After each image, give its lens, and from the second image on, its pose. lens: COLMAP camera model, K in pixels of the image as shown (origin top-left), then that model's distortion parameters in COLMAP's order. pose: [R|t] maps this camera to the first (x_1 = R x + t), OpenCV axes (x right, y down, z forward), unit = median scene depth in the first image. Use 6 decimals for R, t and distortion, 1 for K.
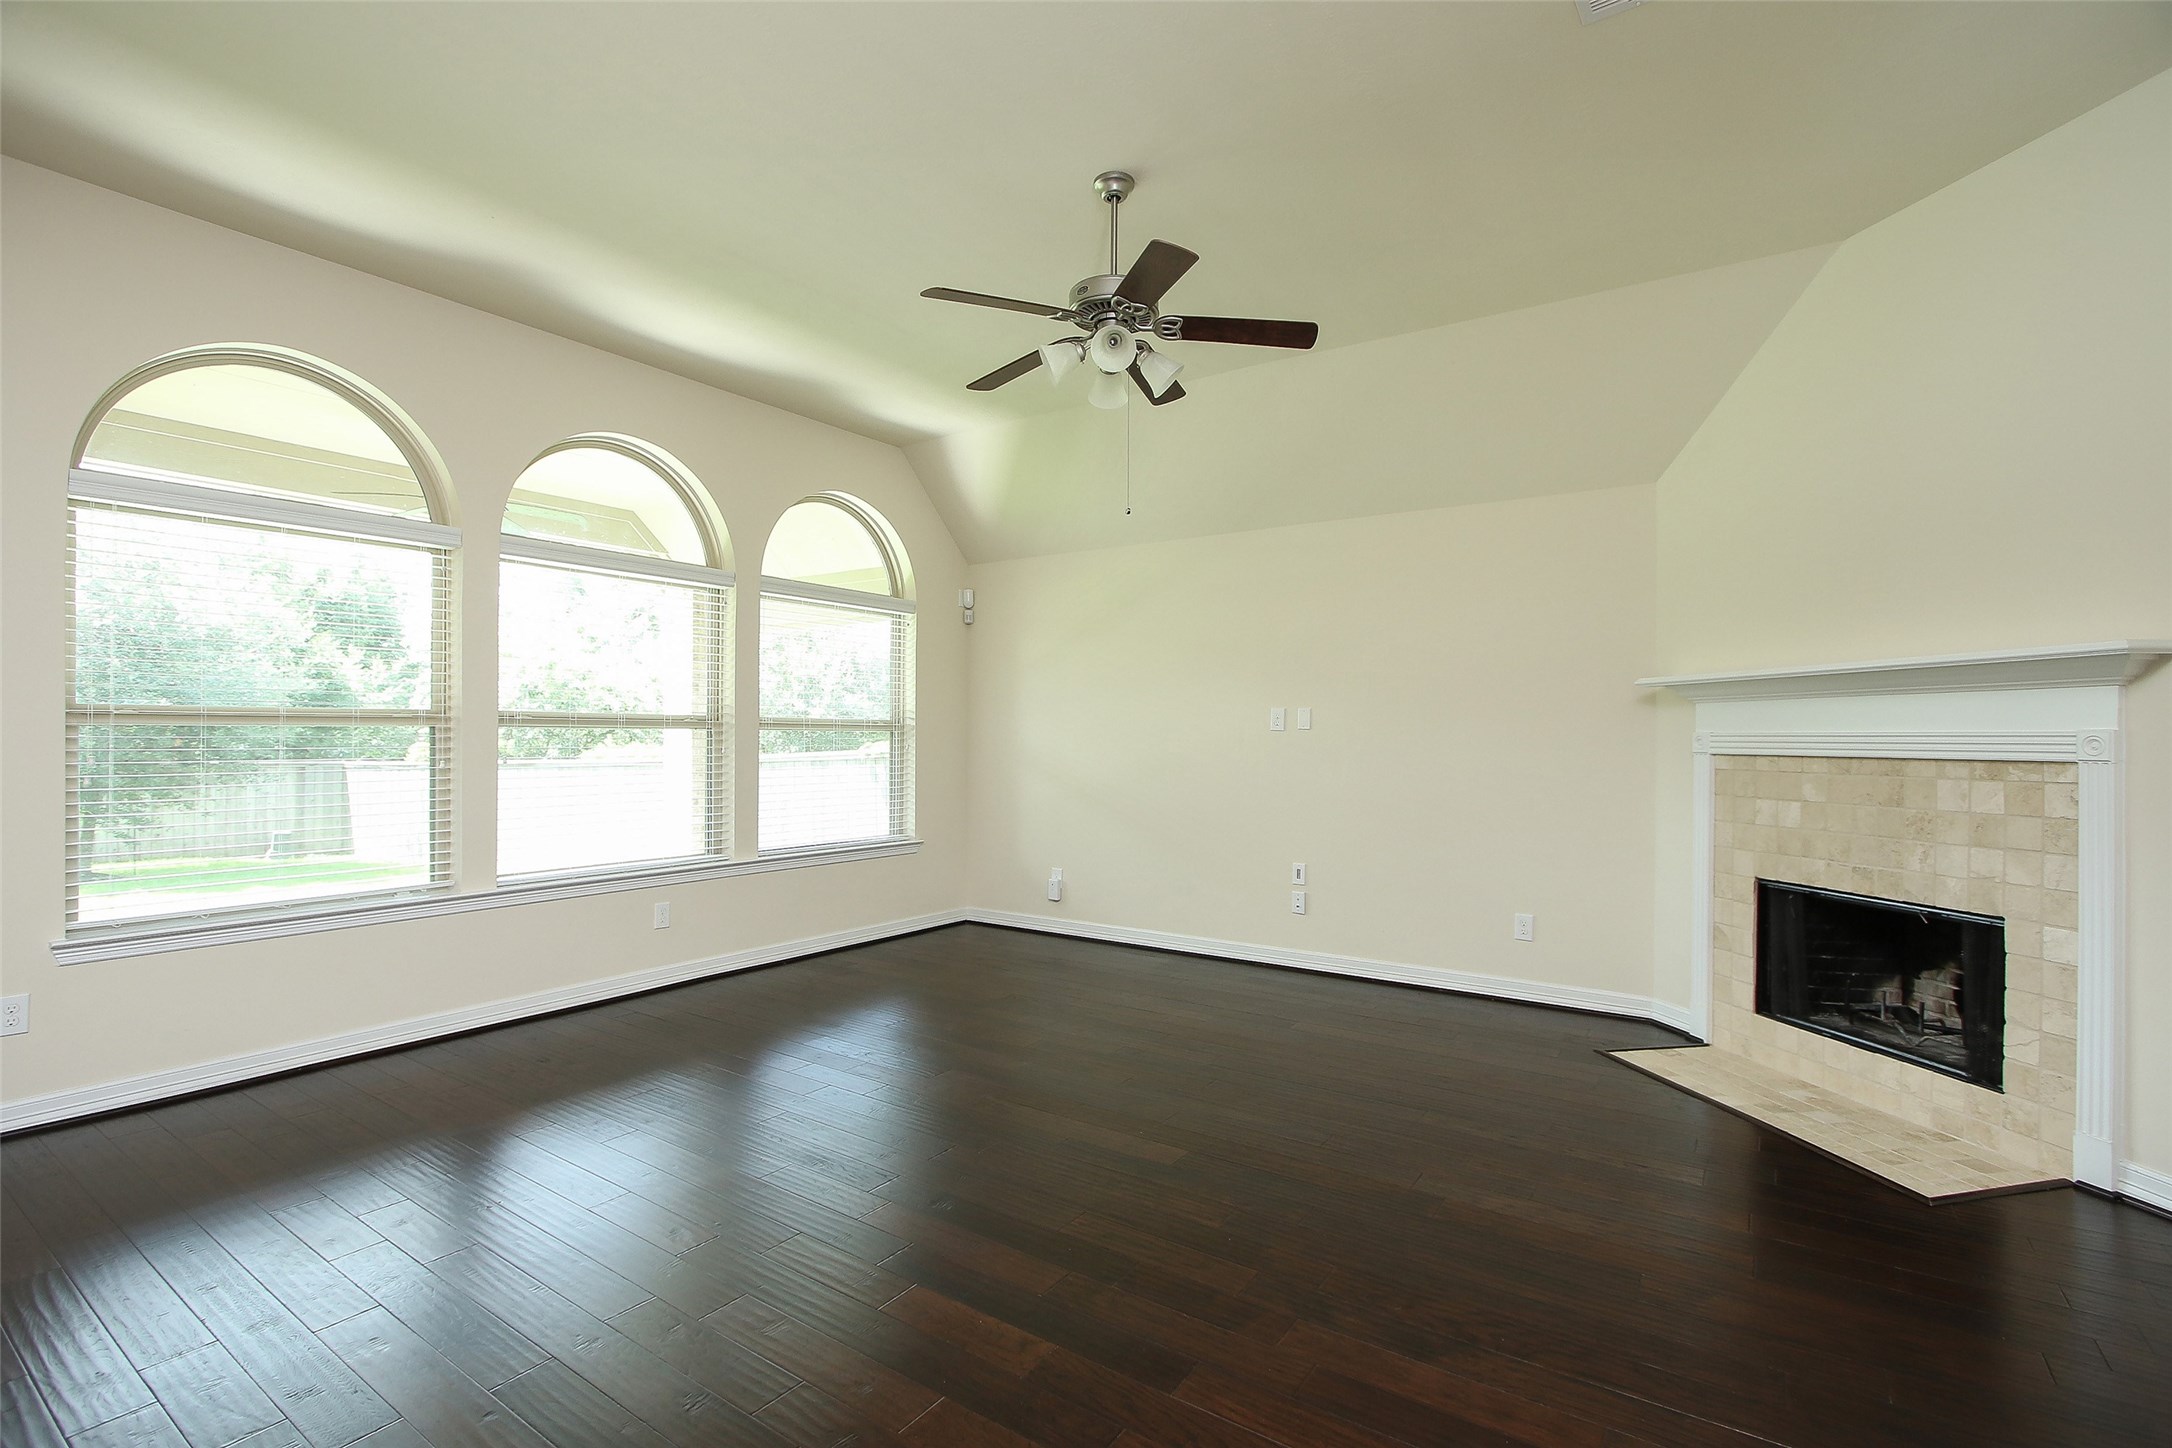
lens RADIAL K [[995.1, 0, 1088.8], [0, 995.1, 732.0], [0, 0, 1]] dist [-0.015177, 0.002047]
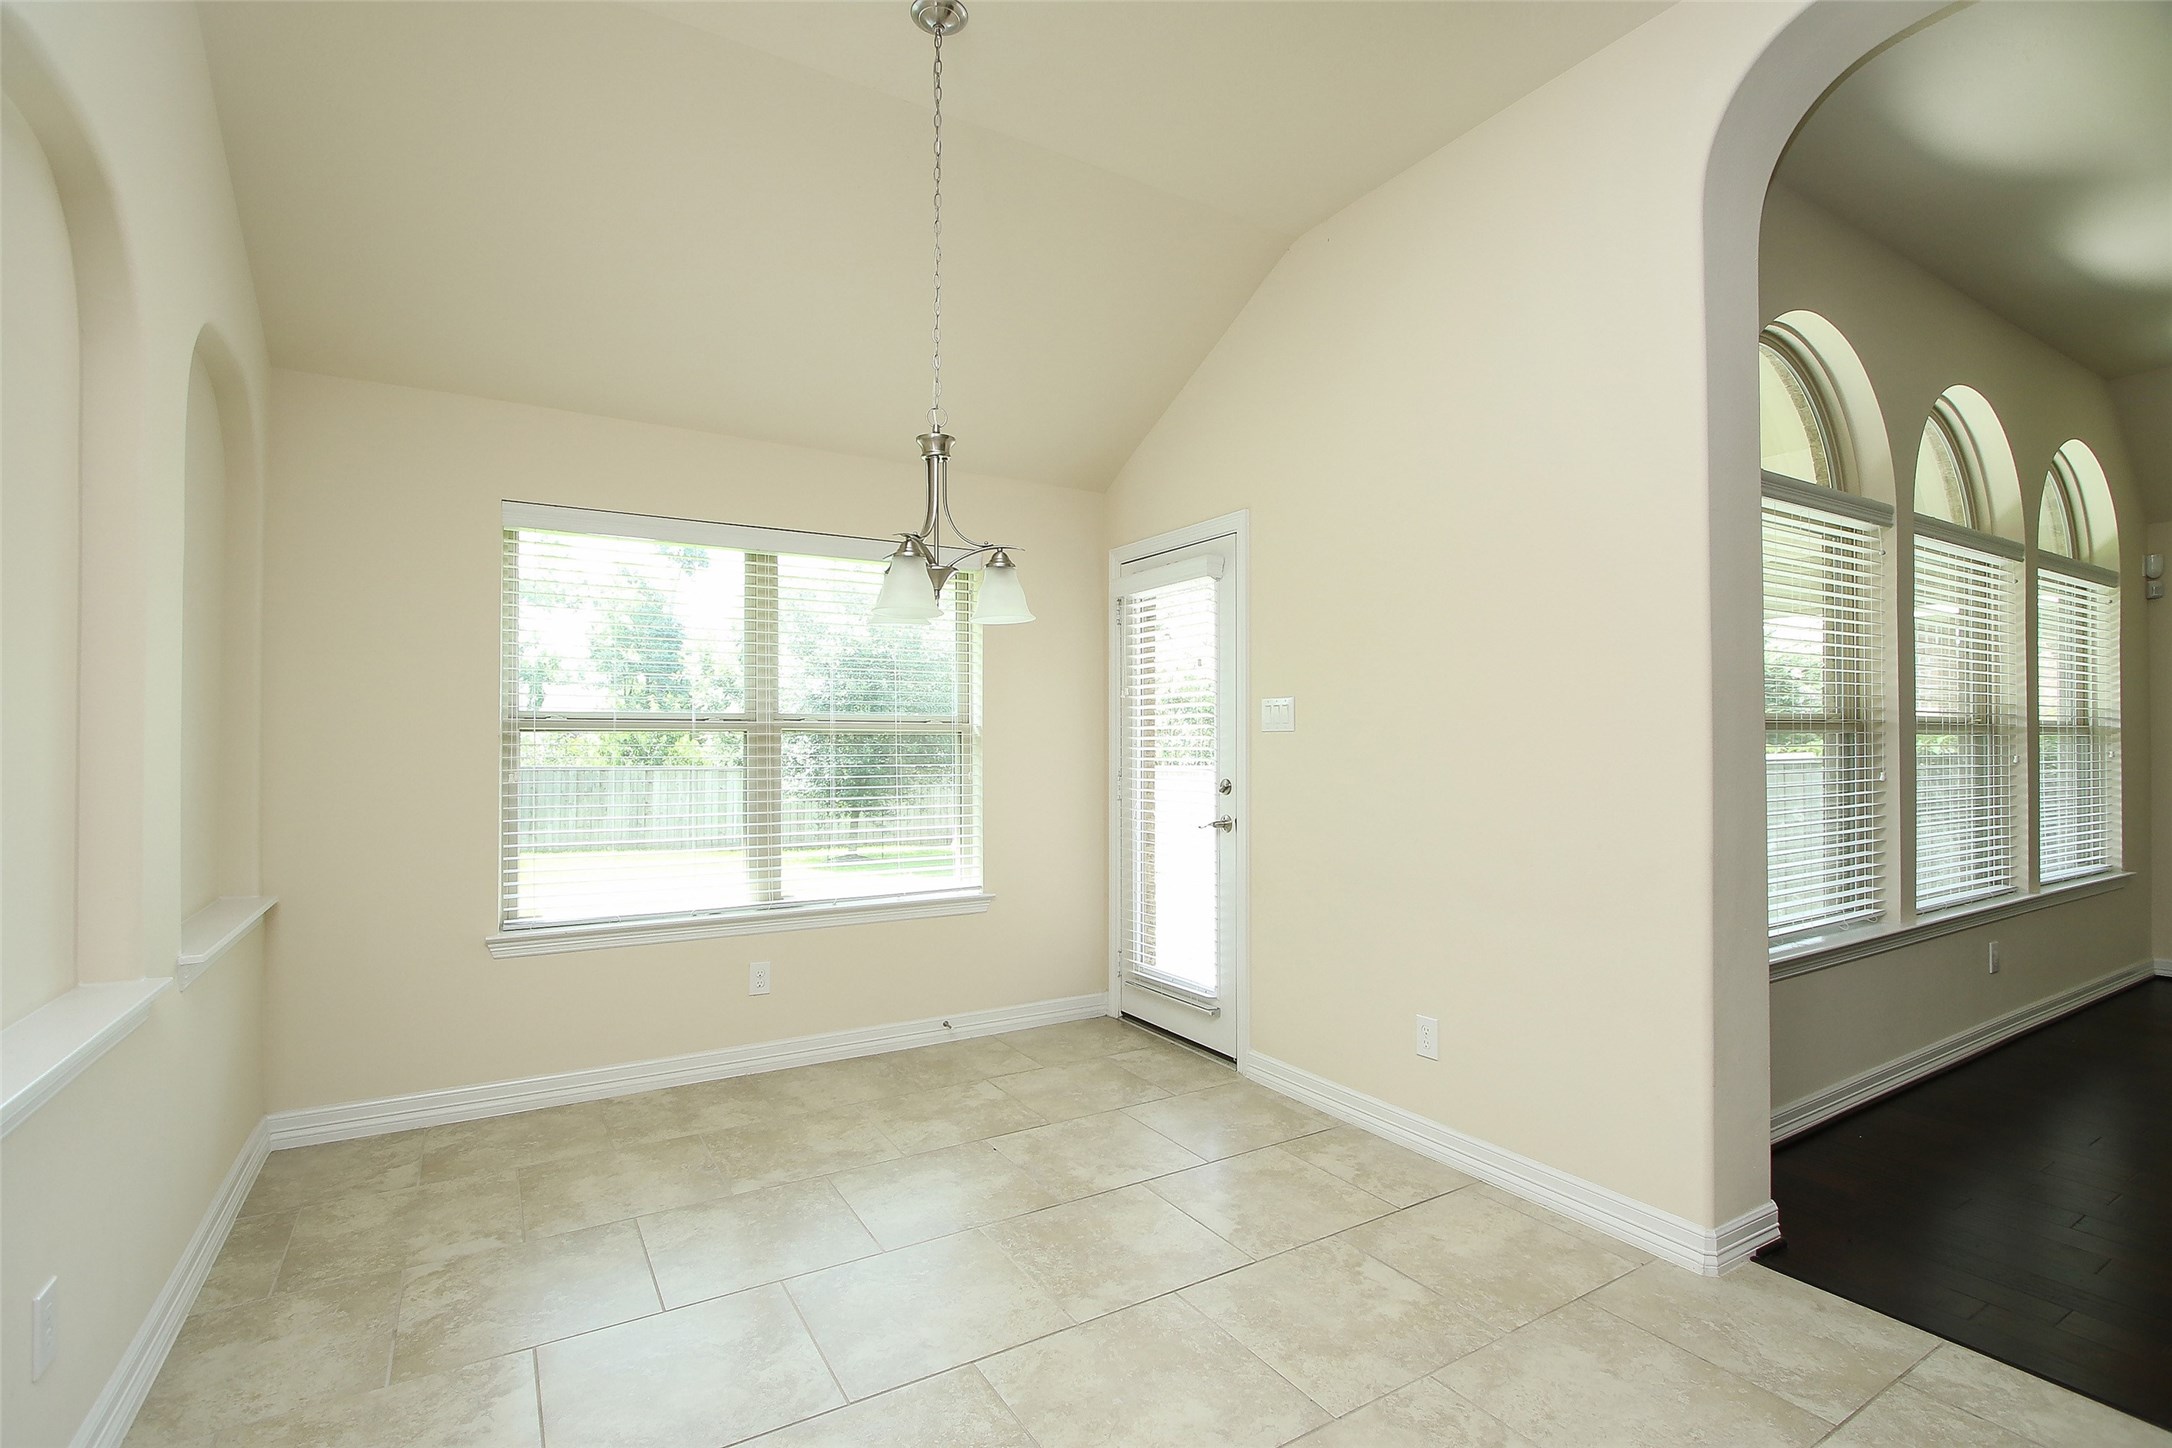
lens RADIAL K [[995.1, 0, 1082.9], [0, 995.1, 731.8], [0, 0, 1]] dist [-0.015177, 0.002047]
pose [[0.911583, -0.008255, -0.411033, -1.013251], [0.005718, 0.999956, -0.007401, -0.004989], [0.411076, 0.004396, 0.911590, -0.086169]]
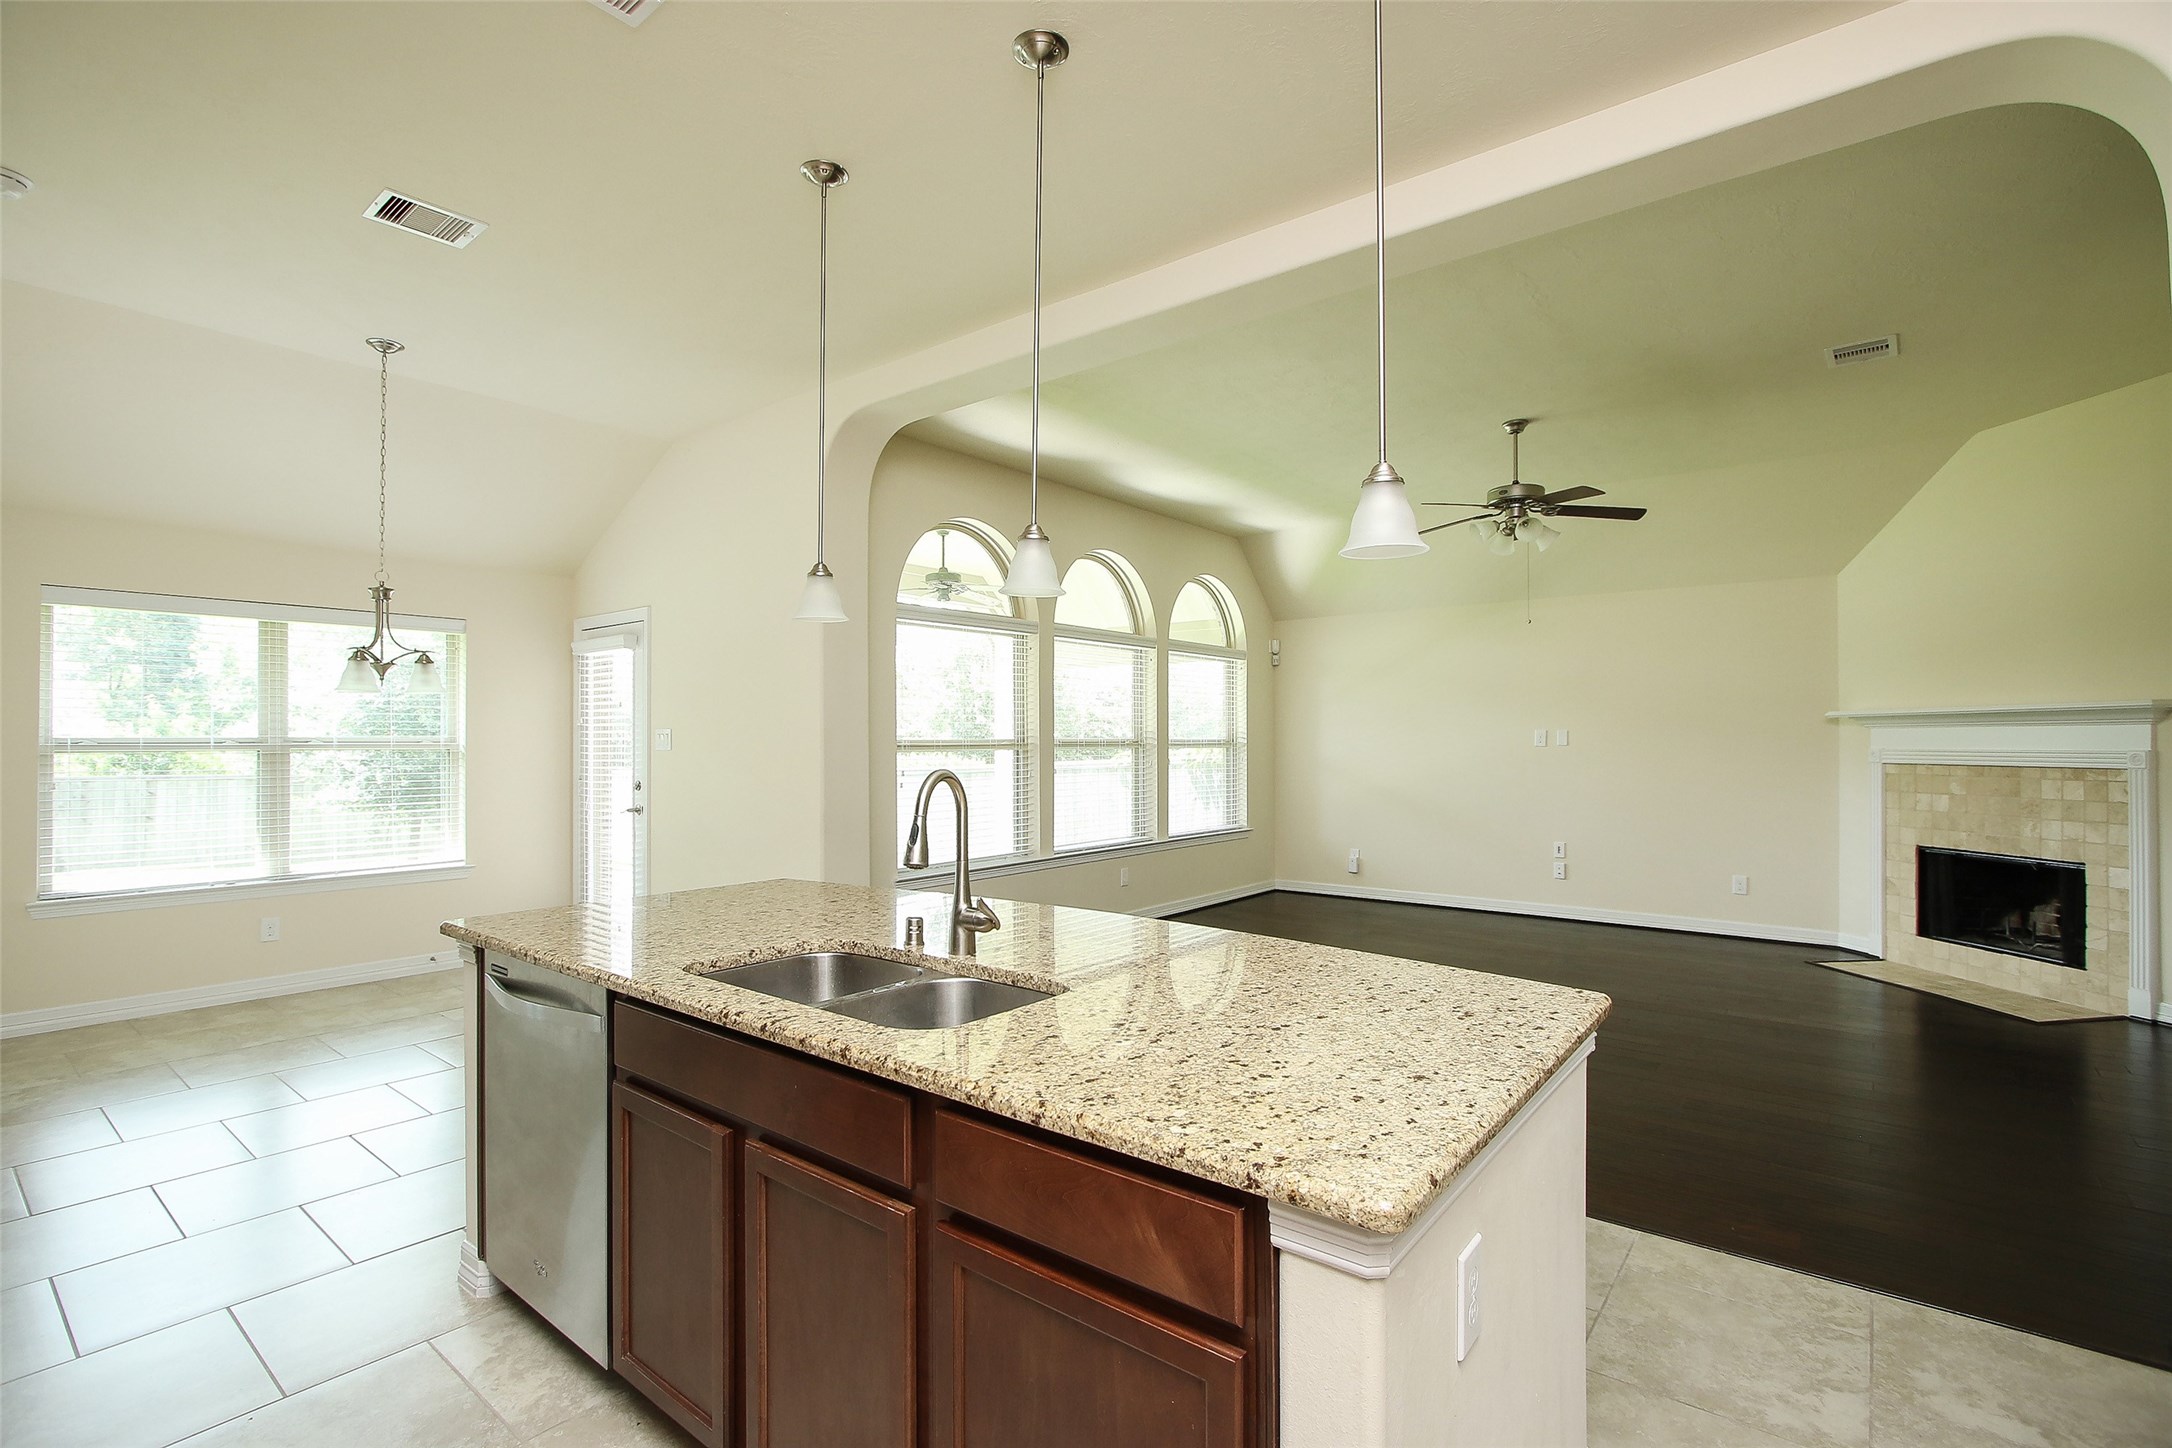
lens RADIAL K [[995.1, 0, 1091.3], [0, 995.1, 730.9], [0, 0, 1]] dist [-0.015177, 0.002047]
pose [[0.997619, -0.007105, -0.068603, -0.486603], [0.006655, 0.999955, -0.006793, -0.026117], [0.068648, 0.006320, 0.997621, -0.598158]]
